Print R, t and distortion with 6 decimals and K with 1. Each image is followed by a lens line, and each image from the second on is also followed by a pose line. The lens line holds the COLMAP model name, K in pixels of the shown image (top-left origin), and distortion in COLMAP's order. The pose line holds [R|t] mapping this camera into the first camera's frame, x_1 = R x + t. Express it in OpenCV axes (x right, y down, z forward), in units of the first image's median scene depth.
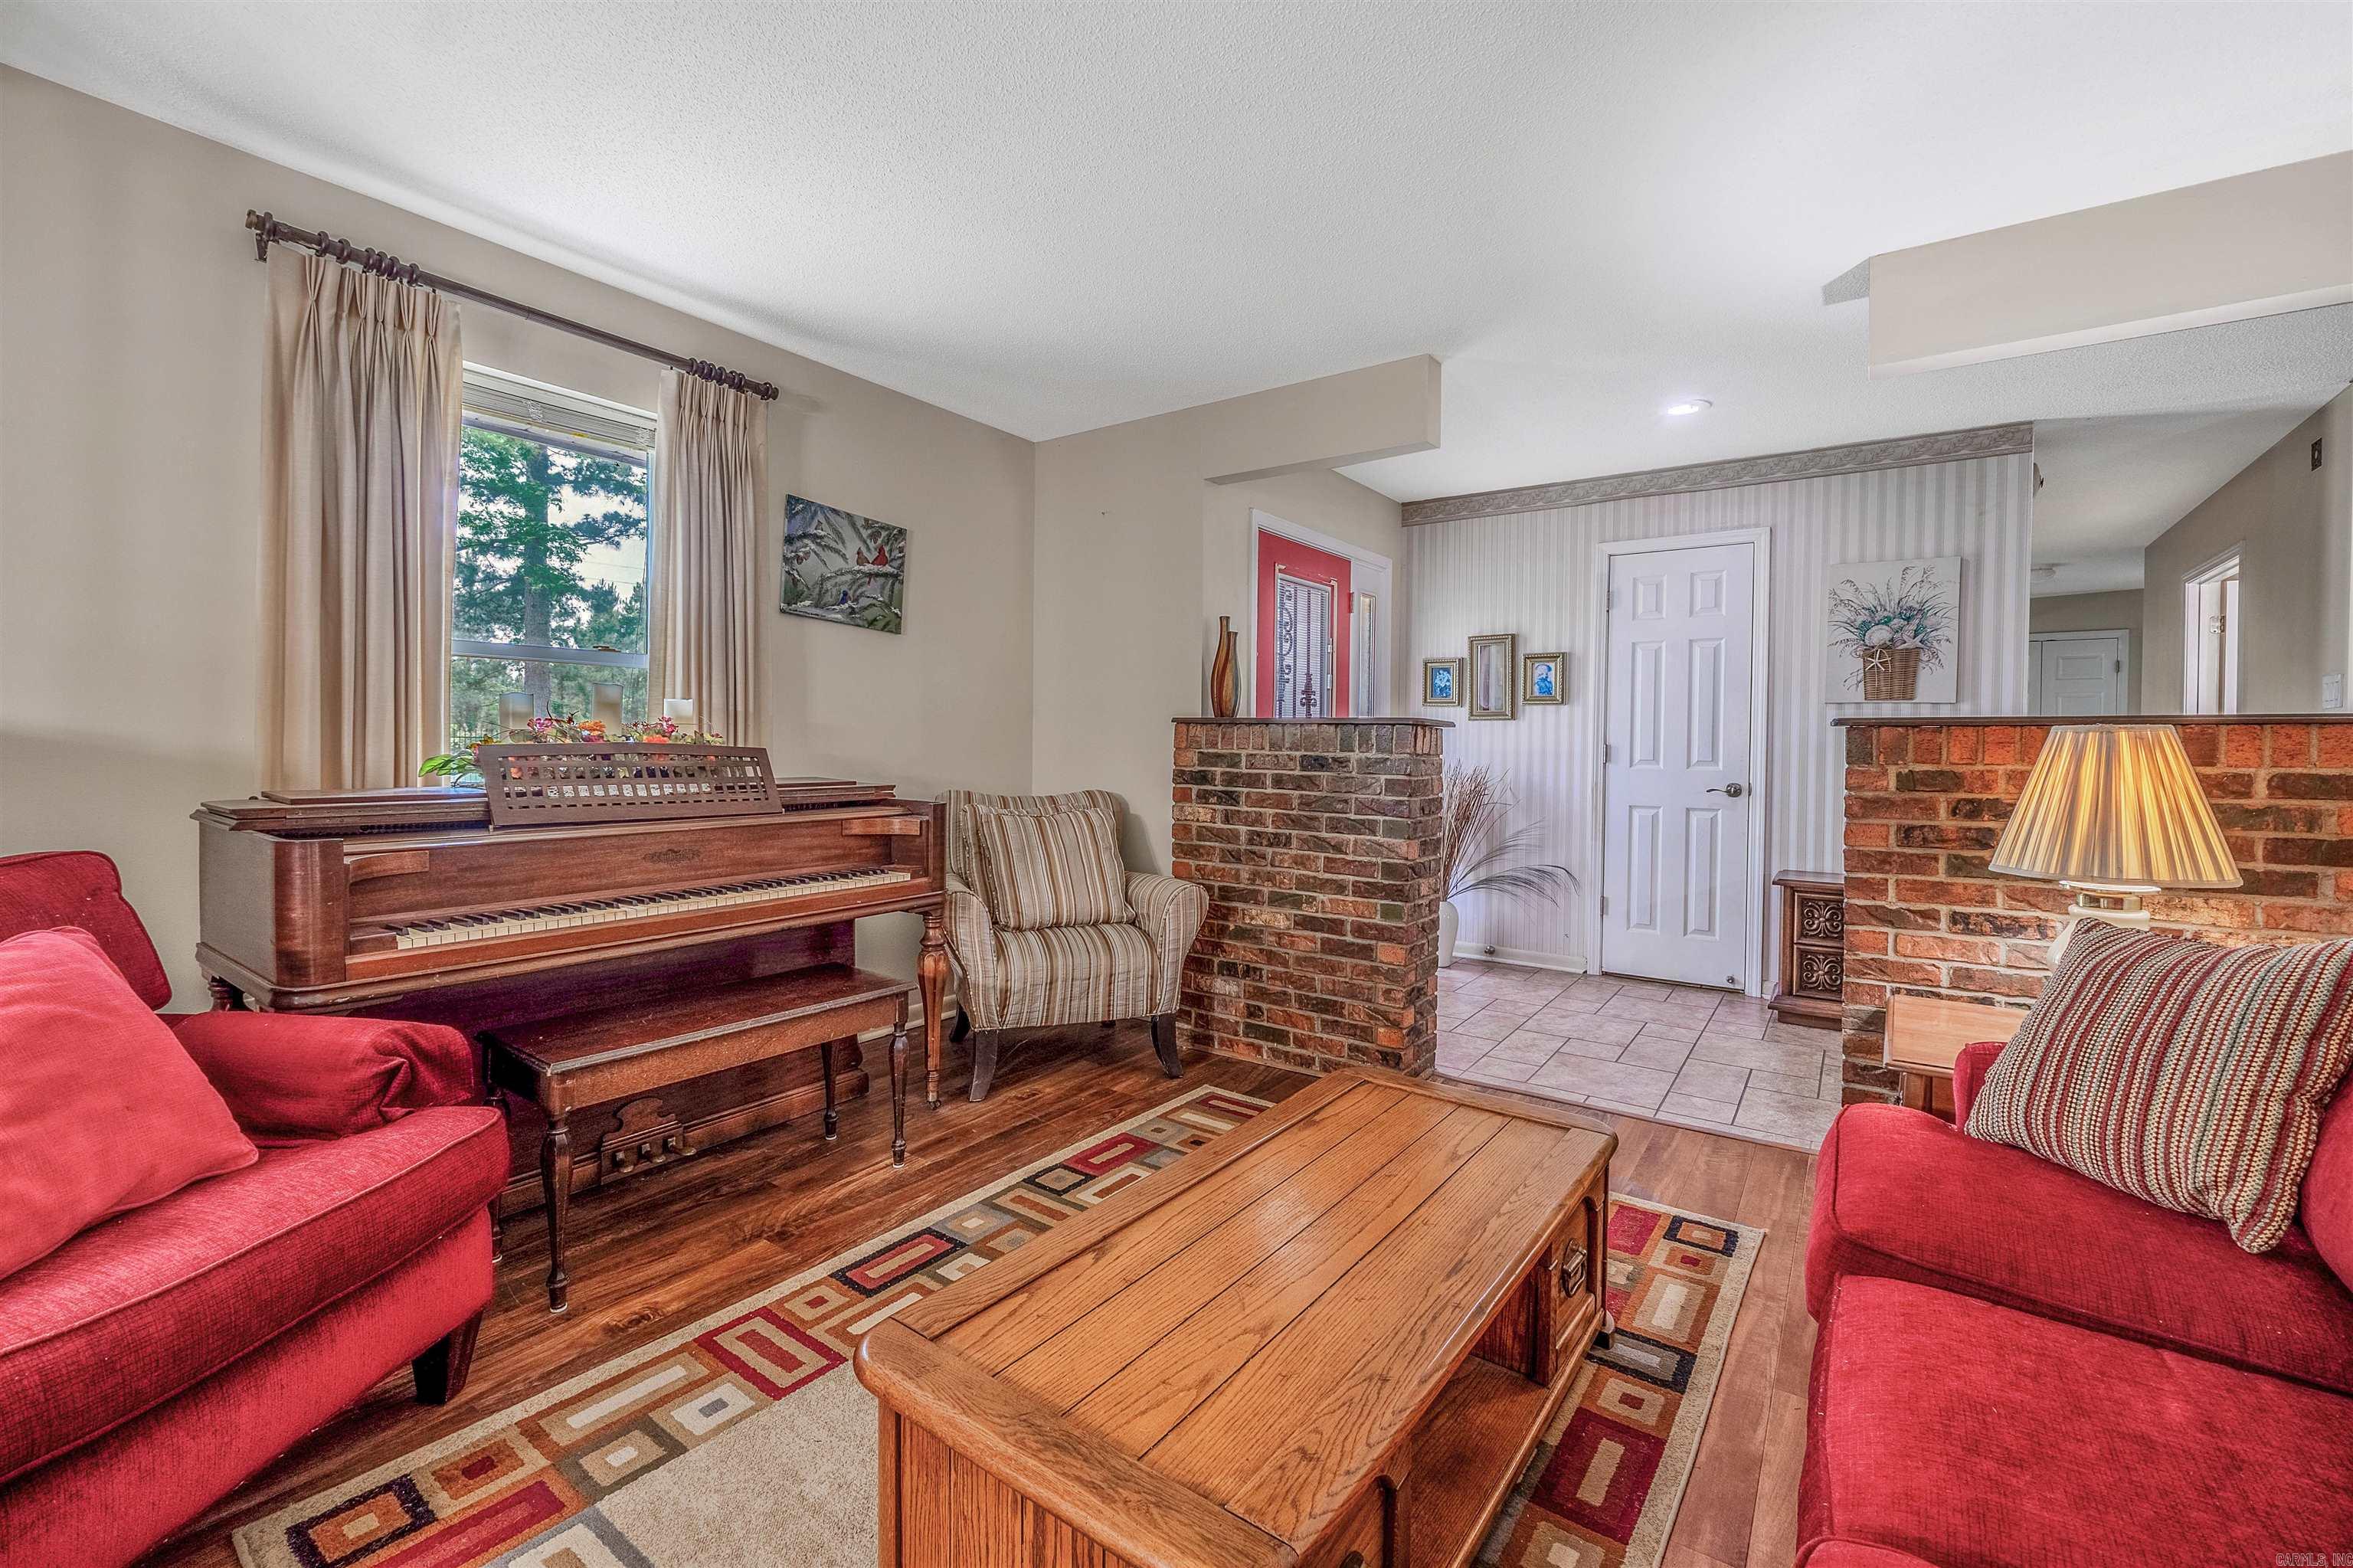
lens RADIAL K [[1009.3, 0, 1183.0], [0, 1009.3, 767.0], [0, 0, 1]] dist [-0.001214, 0.000547]
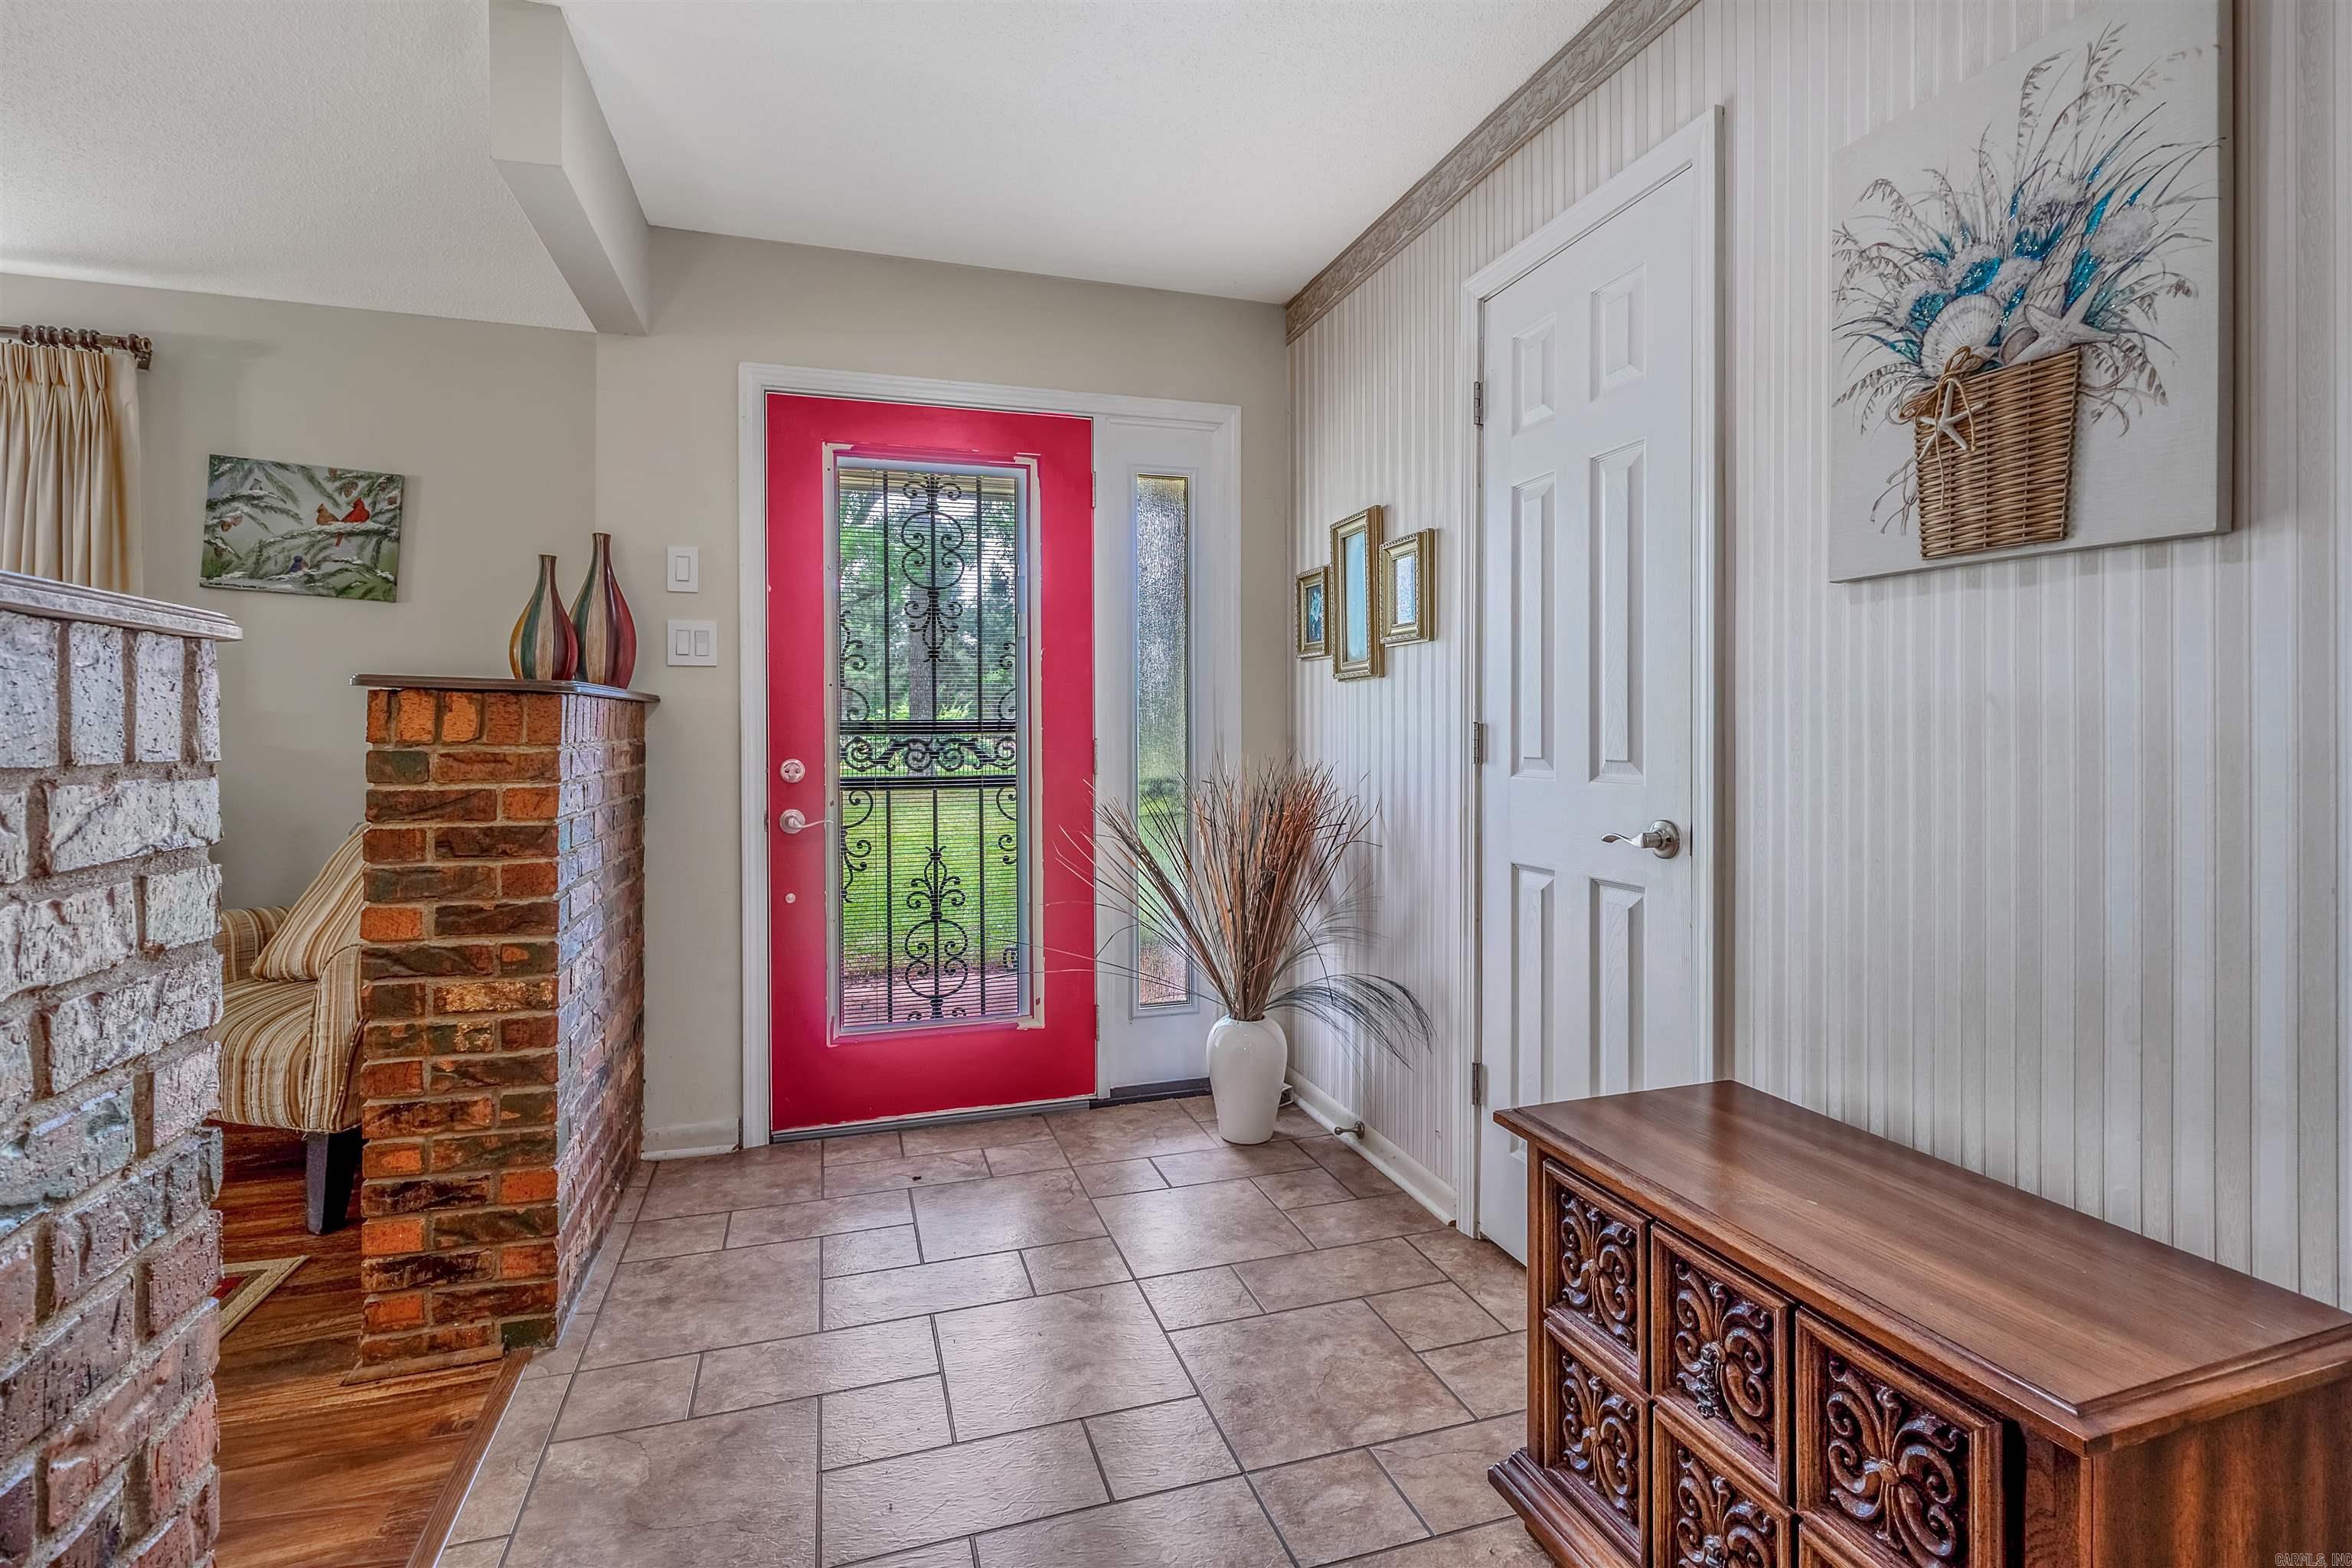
lens RADIAL K [[1108.0, 0, 1154.5], [0, 1108.0, 740.5], [0, 0, 1]] dist [0.000260, -0.002386]
pose [[0.789296, -0.005500, -0.613988, 0.786350], [-0.007814, 0.999789, -0.019002, -0.005393], [0.613963, 0.019796, 0.789086, 0.679315]]
